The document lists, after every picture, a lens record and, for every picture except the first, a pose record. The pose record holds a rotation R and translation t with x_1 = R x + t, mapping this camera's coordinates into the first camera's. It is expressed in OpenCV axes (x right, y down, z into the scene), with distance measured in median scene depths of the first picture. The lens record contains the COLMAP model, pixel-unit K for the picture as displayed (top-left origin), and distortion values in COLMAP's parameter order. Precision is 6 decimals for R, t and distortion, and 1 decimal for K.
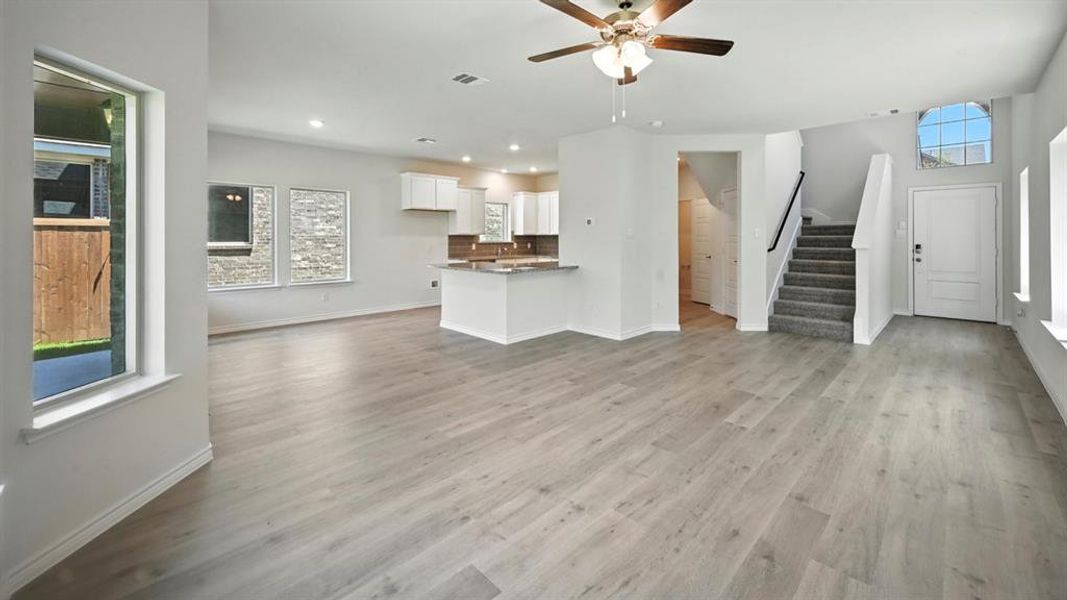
lens RADIAL K [[423.6, 0, 524.8], [0, 423.6, 255.3], [0, 0, 1]] dist [-0.005384, -0.001023]
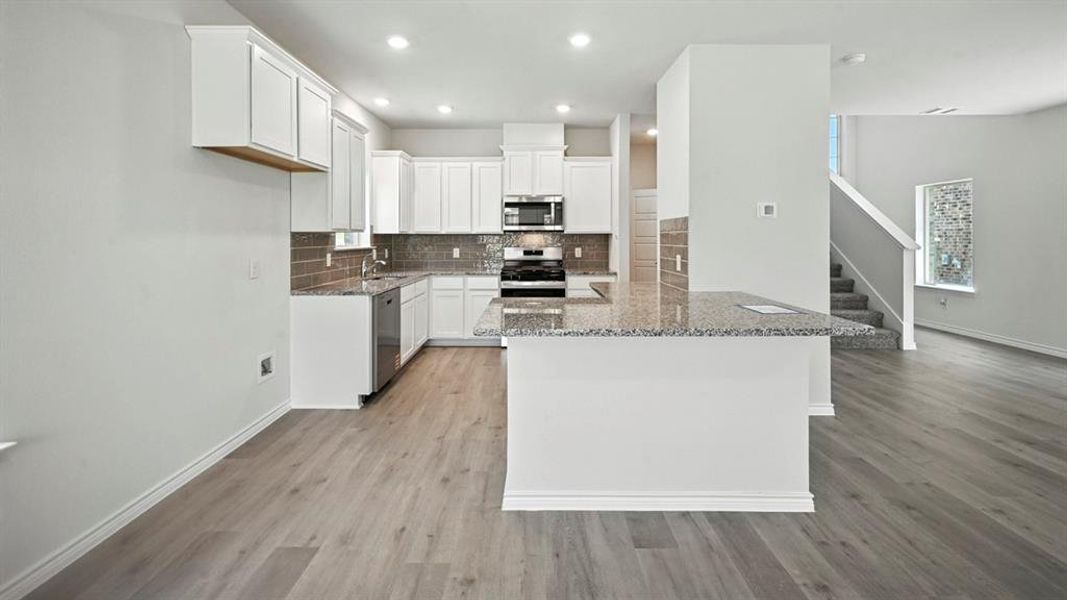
lens RADIAL K [[452.2, 0, 528.9], [0, 452.2, 245.7], [0, 0, 1]] dist [-0.003230, -0.000334]
pose [[0.693473, -0.011492, 0.720391, -0.310922], [0.029883, 0.999471, -0.012822, -0.022206], [-0.719863, 0.030419, 0.693449, 0.529187]]
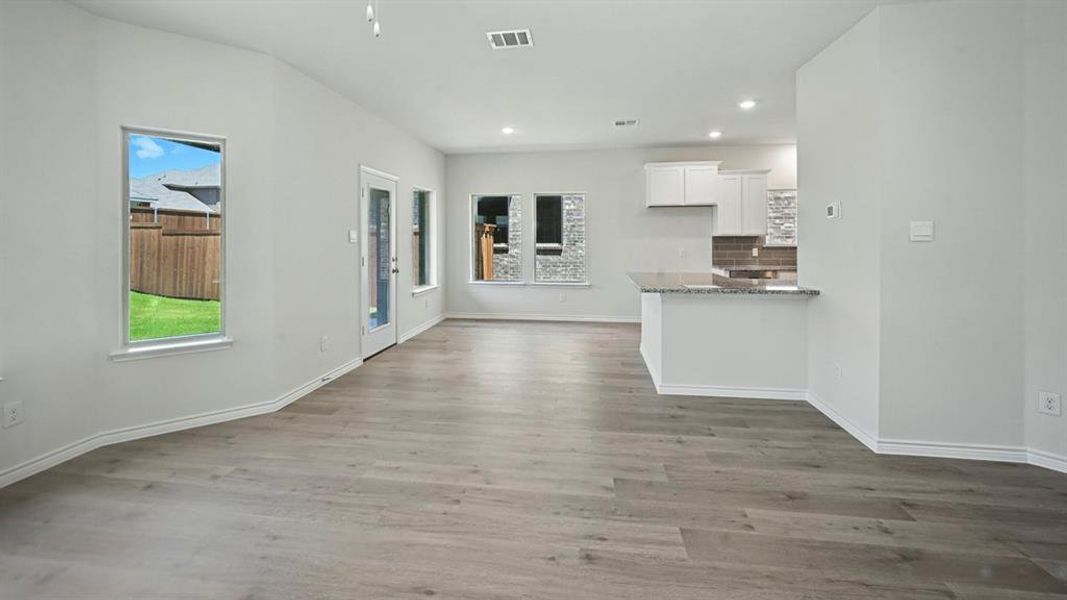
lens RADIAL K [[423.6, 0, 527.3], [0, 423.6, 262.1], [0, 0, 1]] dist [-0.005384, -0.001023]
pose [[0.607516, 0.041196, -0.793238, 0.221808], [-0.030803, 0.999125, 0.028297, -0.011295], [0.793710, 0.007243, 0.608254, 0.240915]]
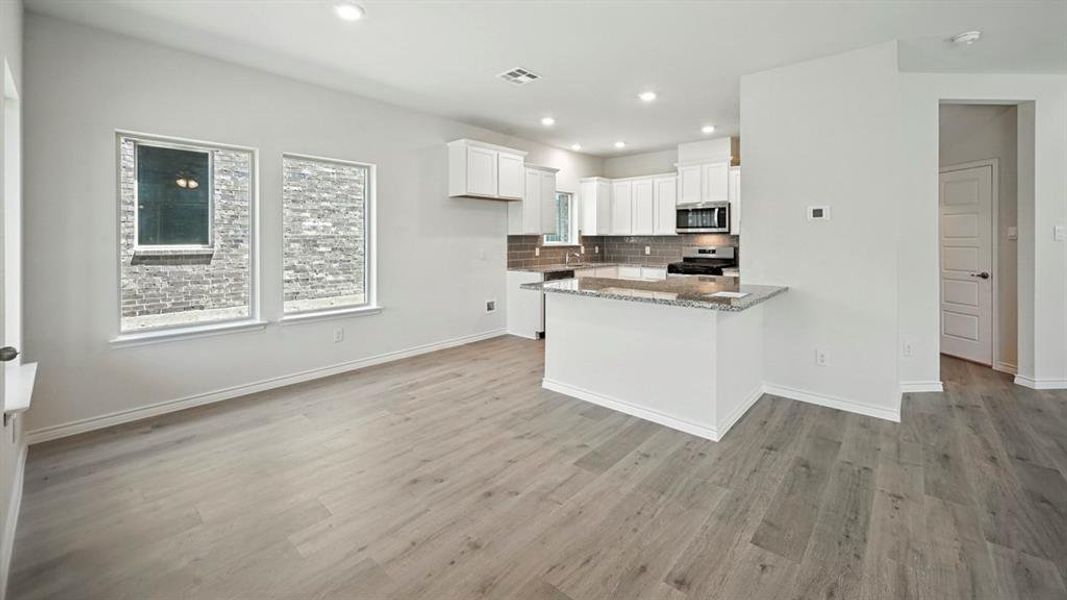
lens RADIAL K [[423.6, 0, 524.5], [0, 423.6, 255.2], [0, 0, 1]] dist [-0.005384, -0.001023]
pose [[0.997865, -0.000602, 0.065301, -0.187835], [0.000760, 0.999997, -0.002401, -0.012479], [-0.065299, 0.002445, 0.997863, 0.286966]]
